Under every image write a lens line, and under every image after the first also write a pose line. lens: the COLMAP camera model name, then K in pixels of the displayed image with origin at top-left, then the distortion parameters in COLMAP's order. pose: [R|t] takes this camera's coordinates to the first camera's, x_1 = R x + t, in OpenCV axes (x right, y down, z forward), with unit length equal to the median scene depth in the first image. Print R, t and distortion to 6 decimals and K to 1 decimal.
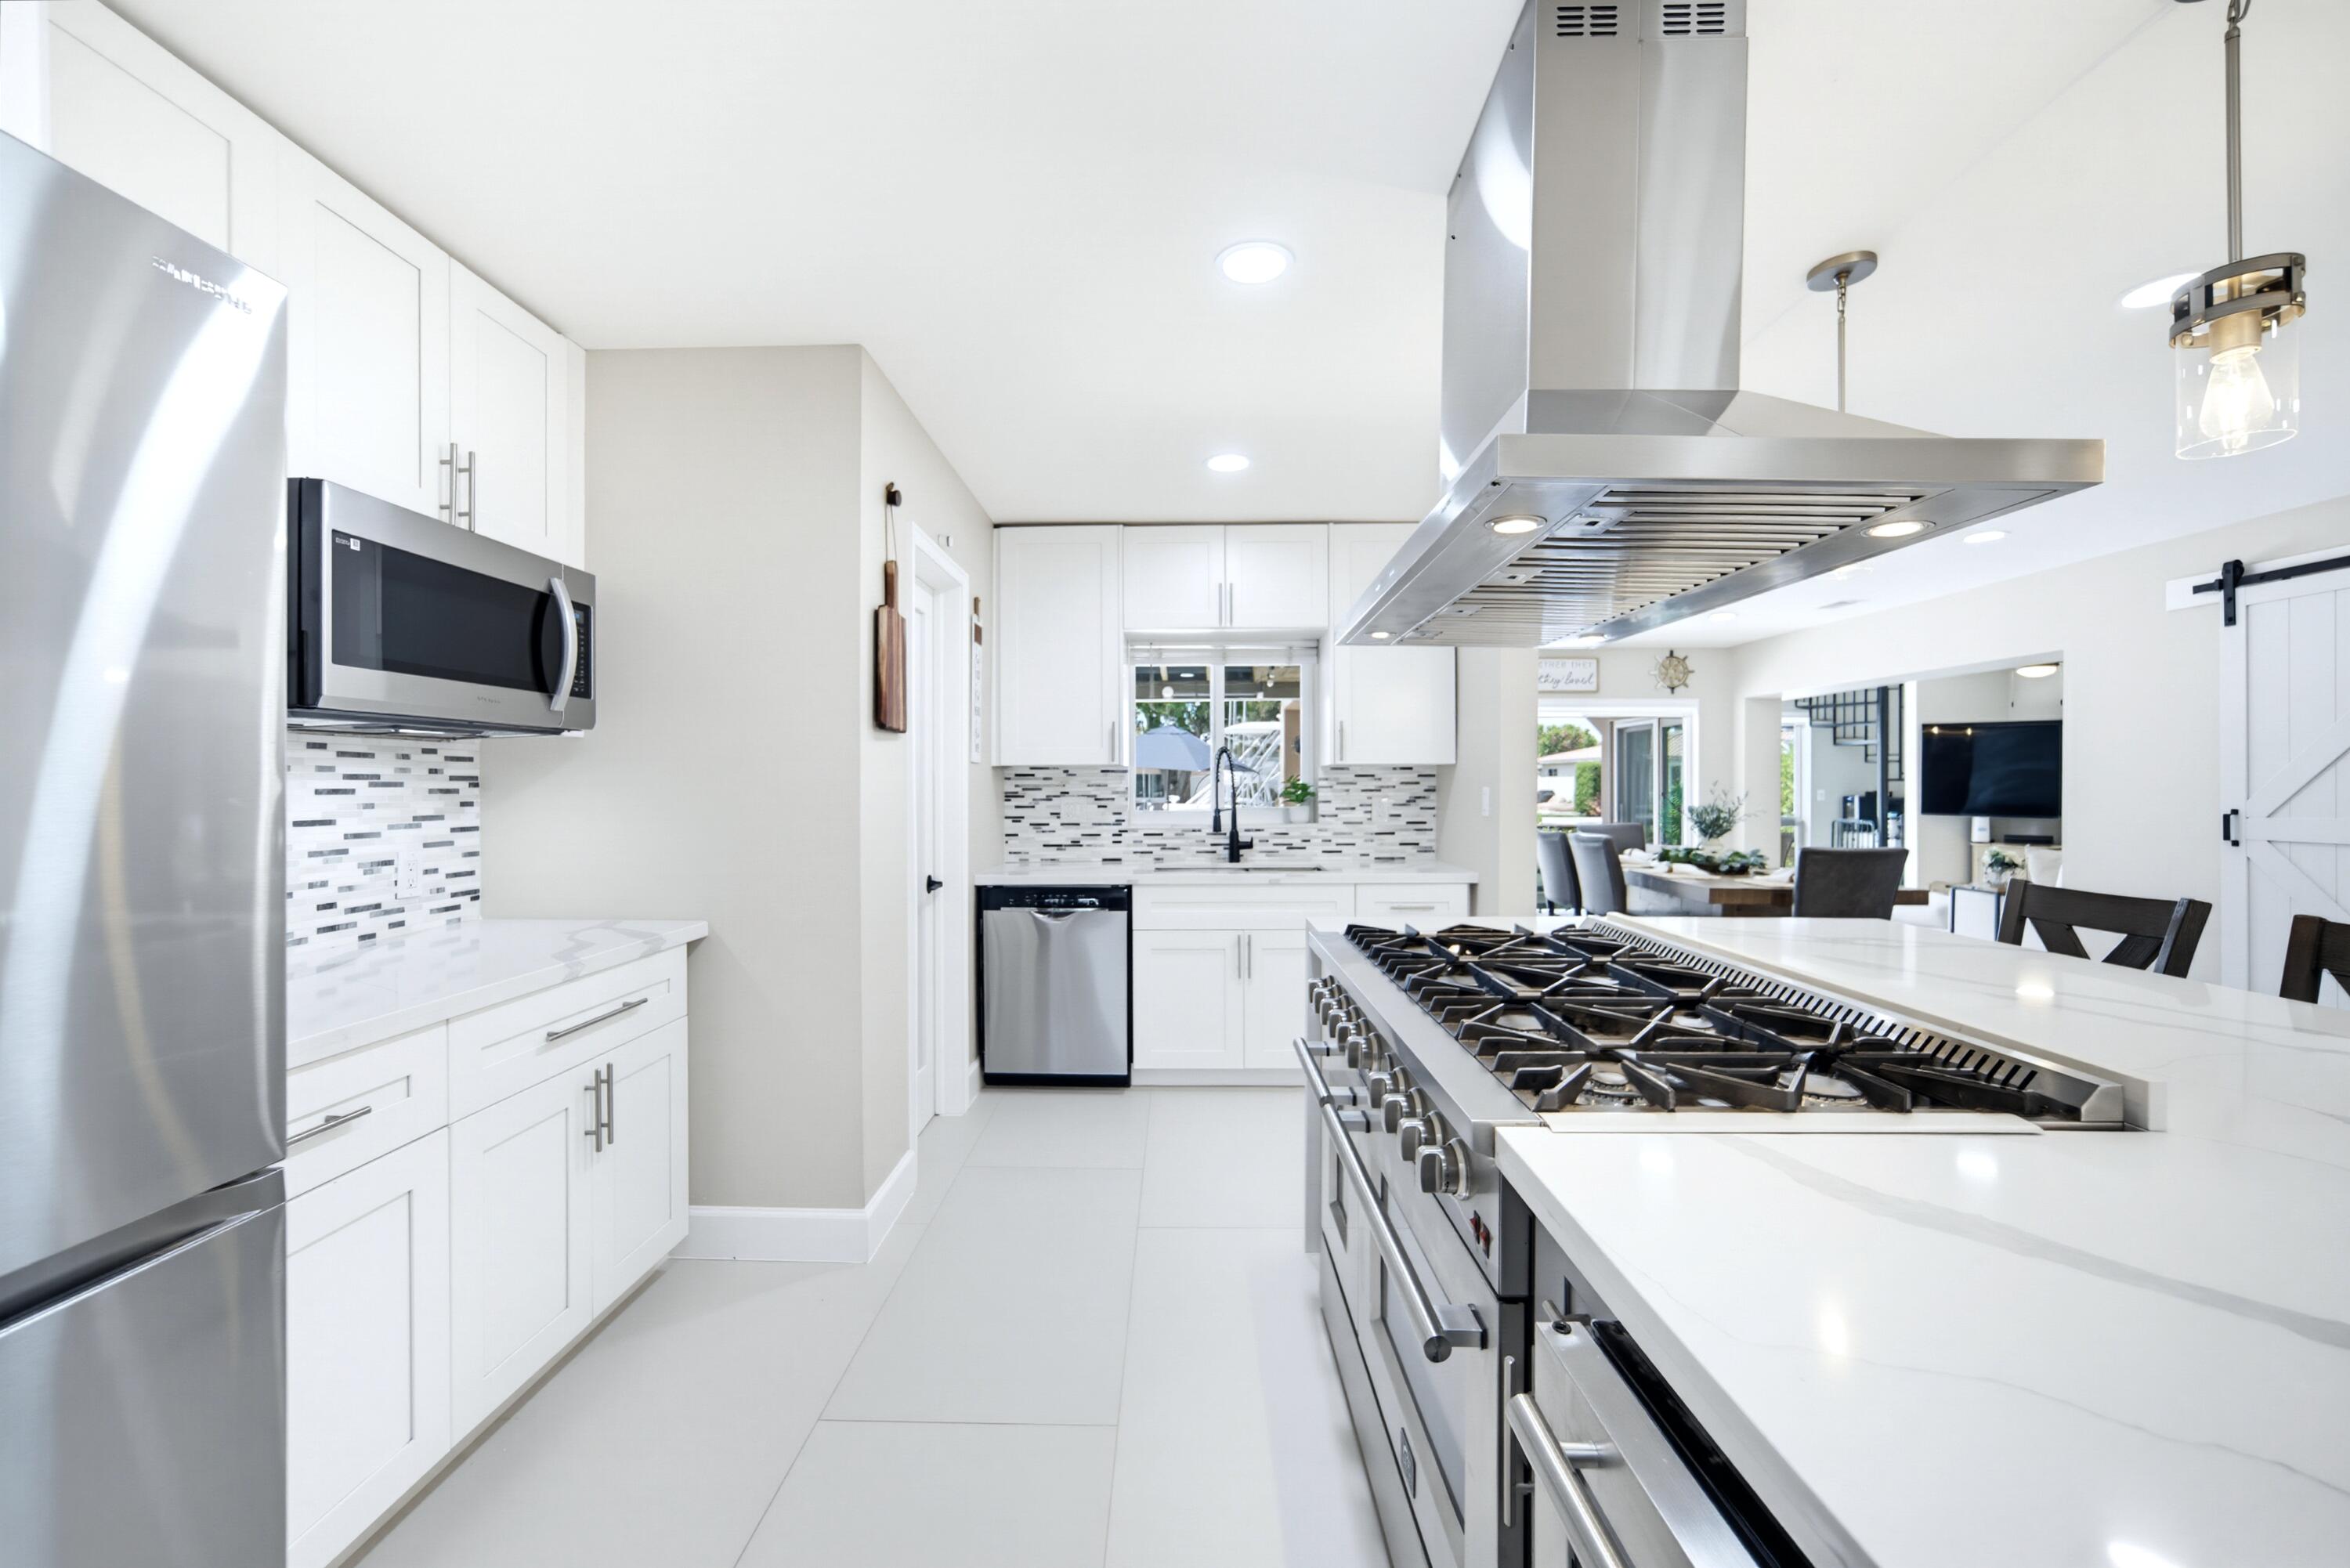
lens RADIAL K [[950.9, 0, 1128.5], [0, 950.9, 786.4], [0, 0, 1]] dist [0.002127, 0.000411]
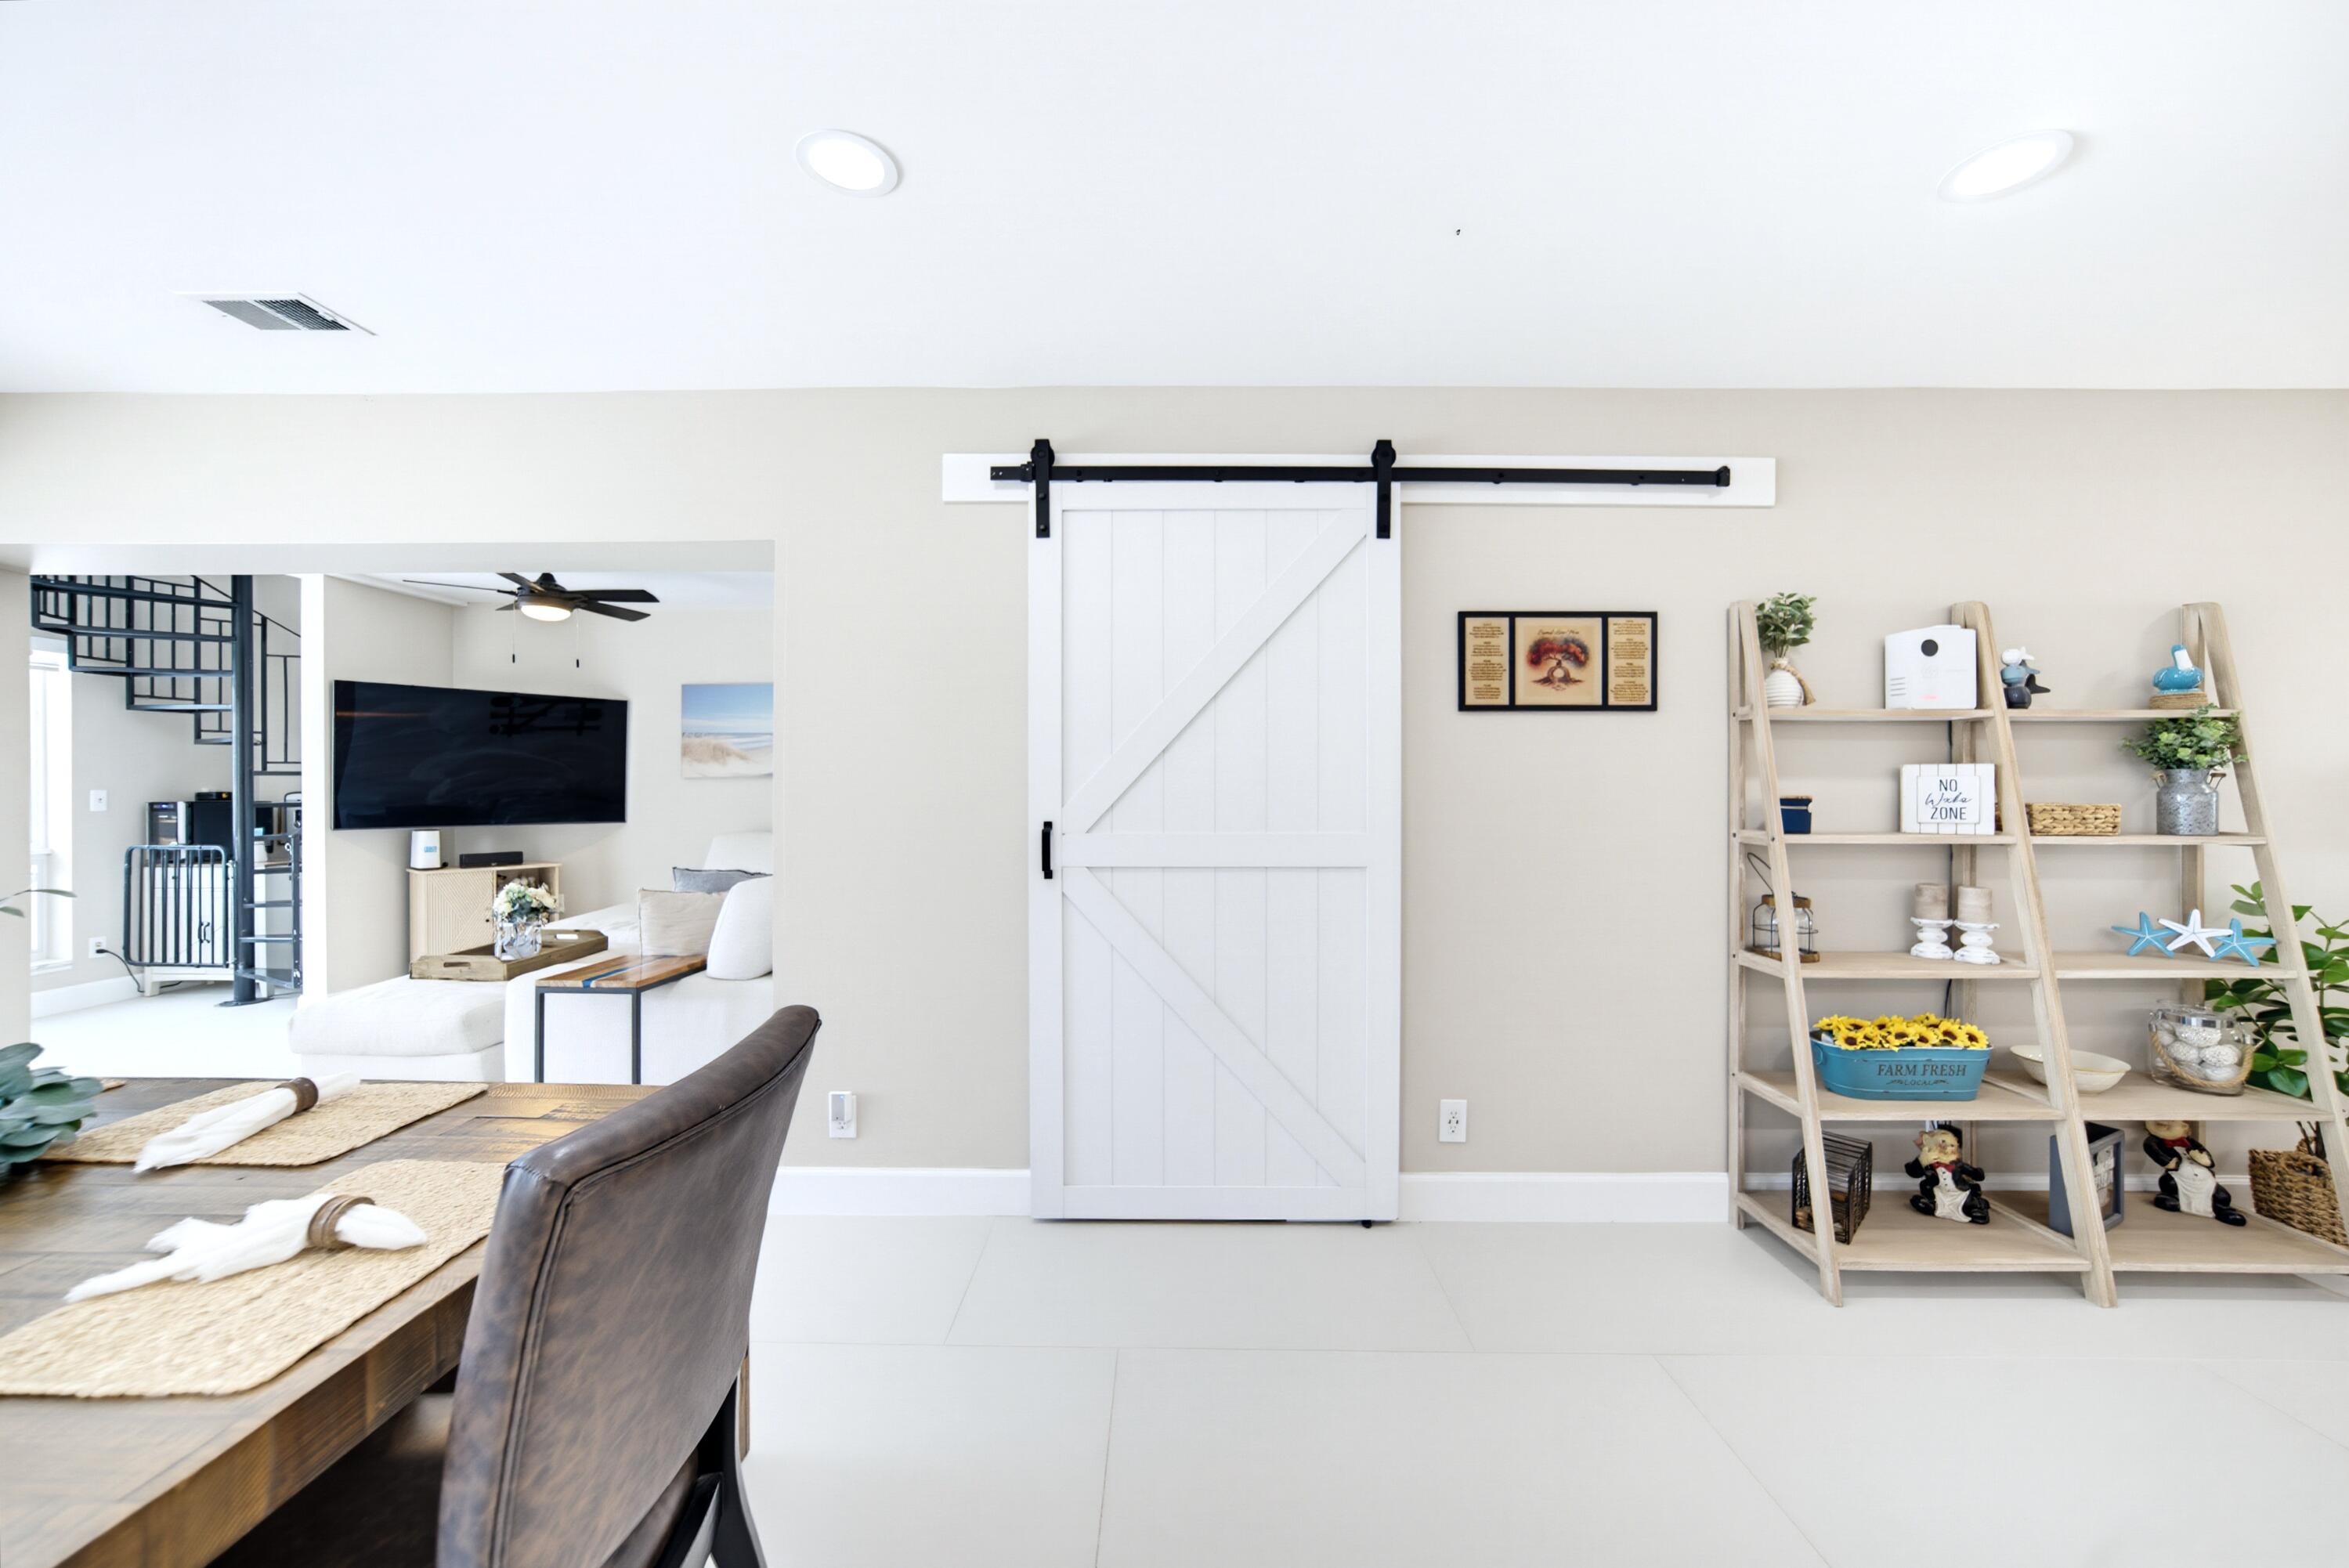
lens RADIAL K [[861.1, 0, 1174.5], [0, 861.1, 784.0], [0, 0, 1]] dist [-0.000893, -0.000052]
pose [[0.004561, -0.004489, 0.999980, 0.268638], [0.000114, 0.999990, 0.004489, -0.002119], [-0.999990, 0.000093, 0.004561, 0.427519]]
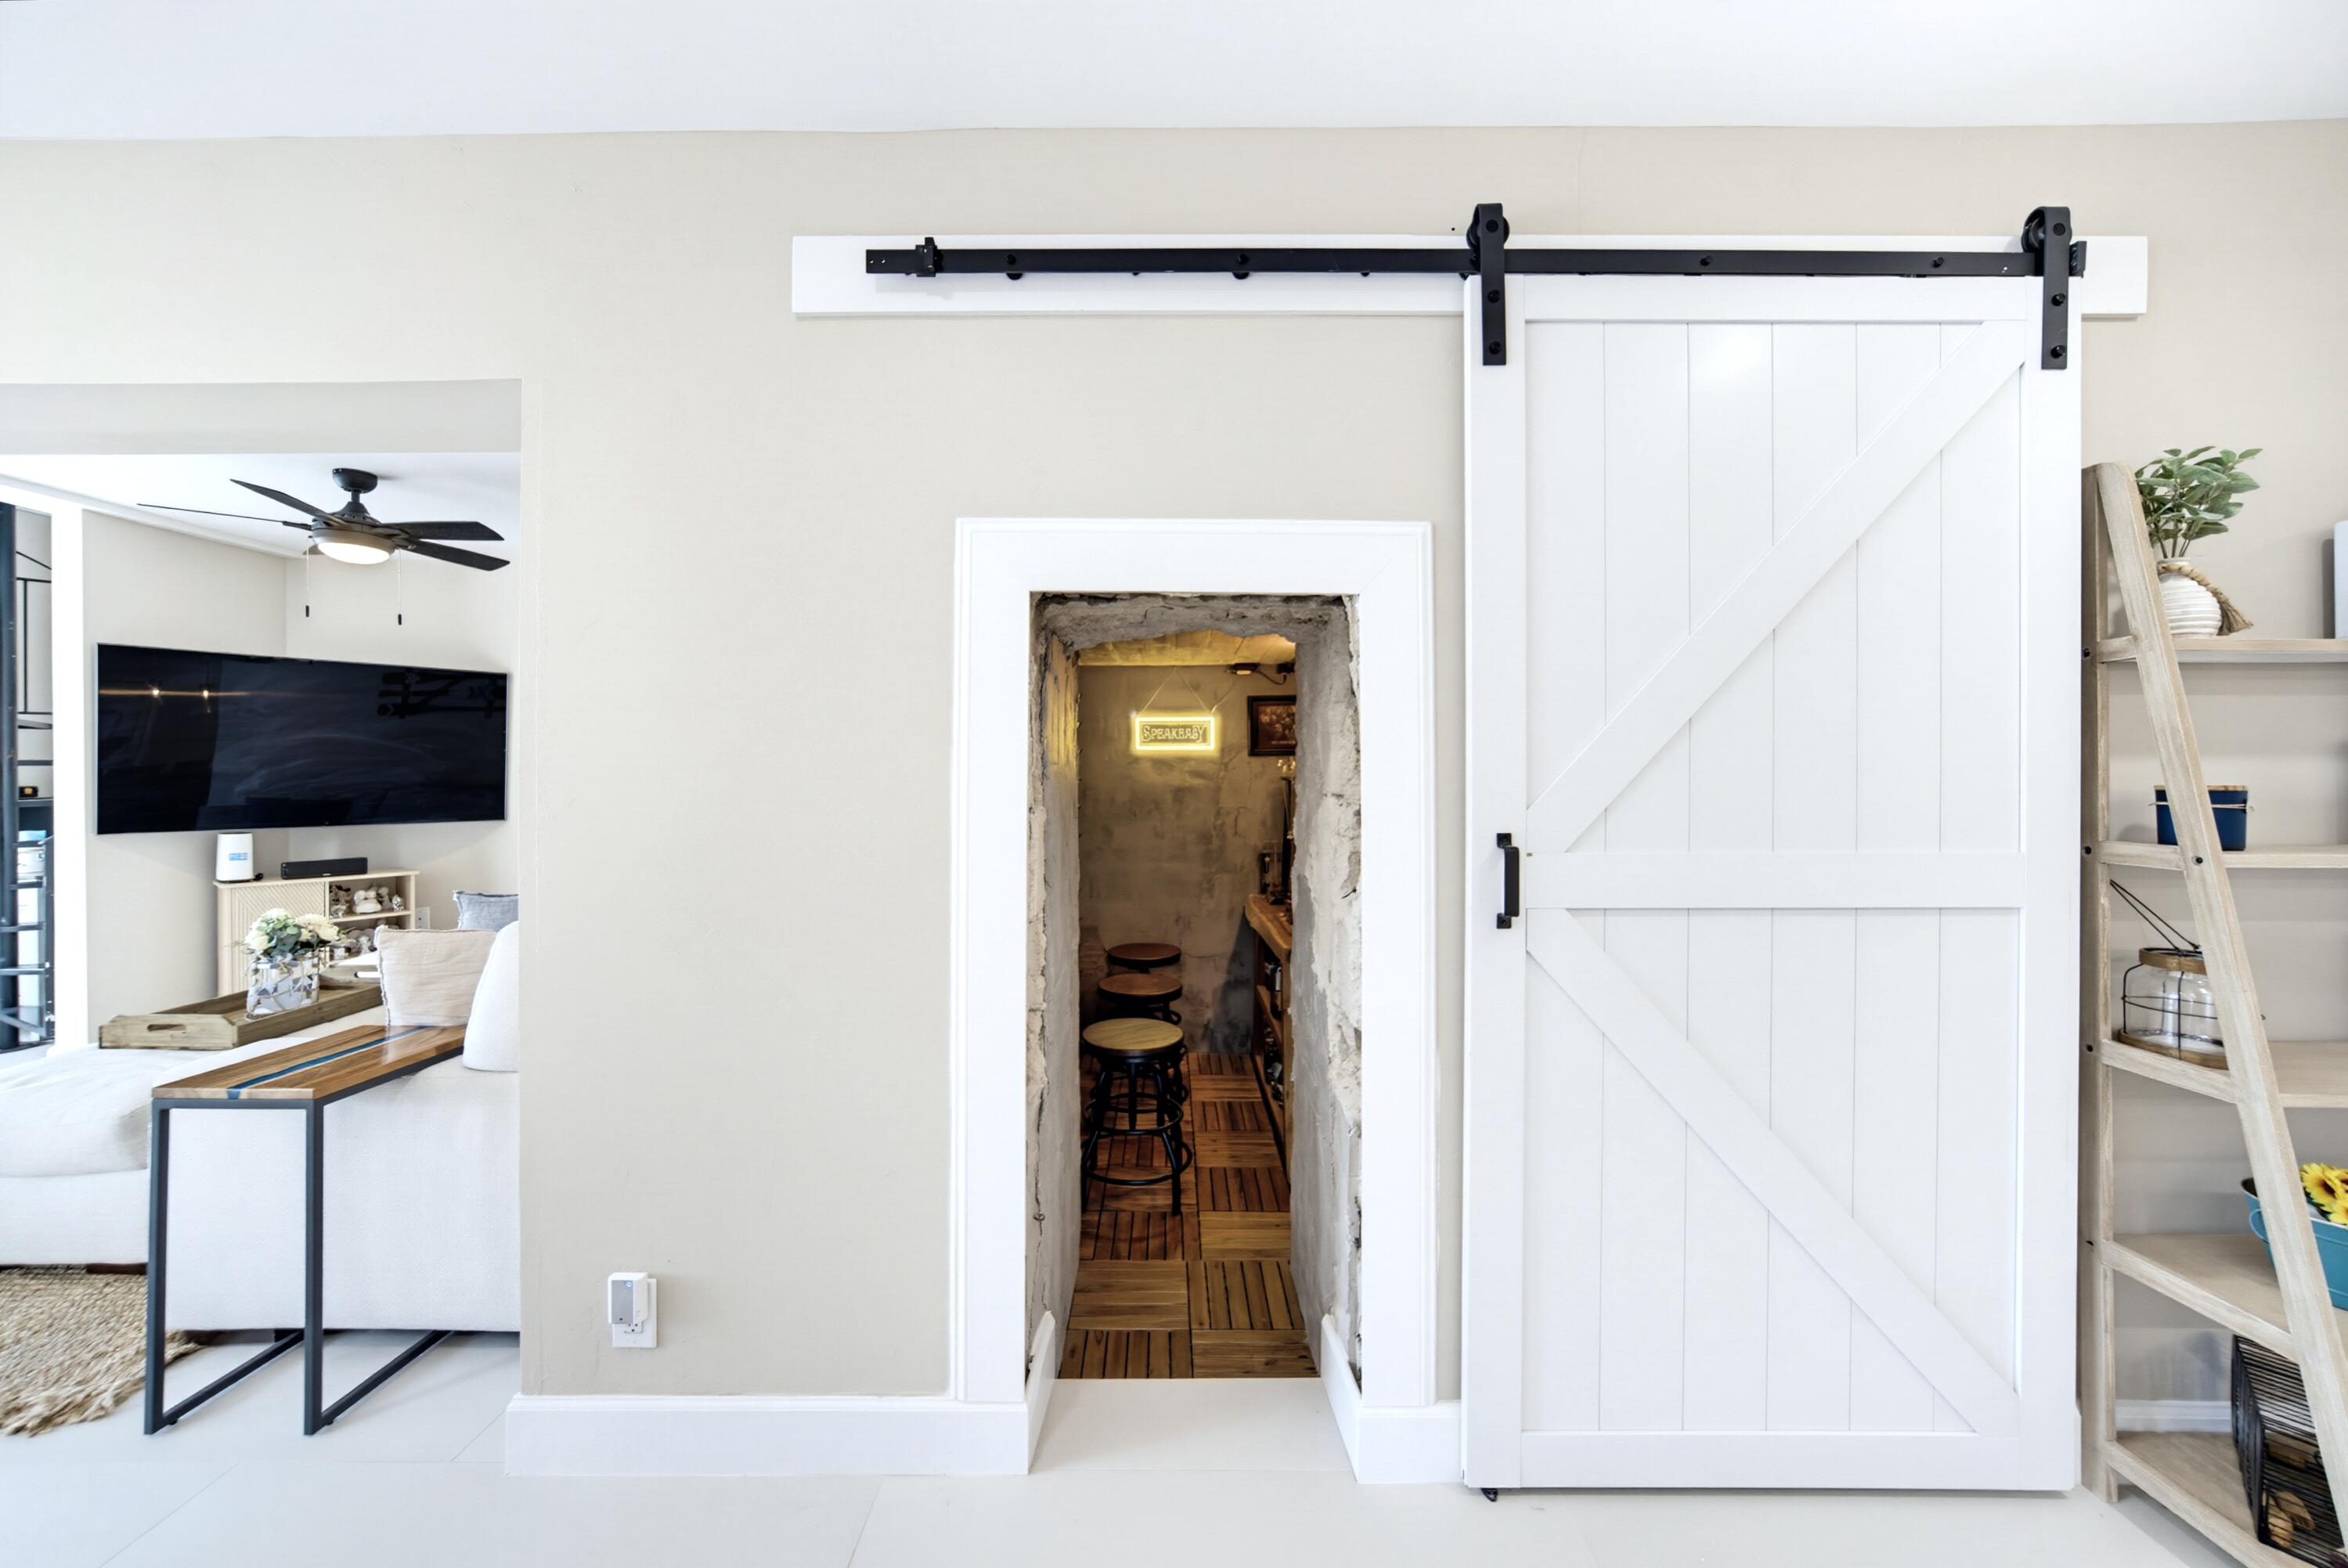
lens RADIAL K [[838.0, 0, 1171.4], [0, 838.0, 771.2], [0, 0, 1]] dist [-0.000616, -0.000016]
pose [[-0.004828, -0.003615, 0.999982, 0.379828], [0.004343, 0.999984, 0.003636, -0.001316], [-0.999979, 0.004360, -0.004812, 0.429410]]
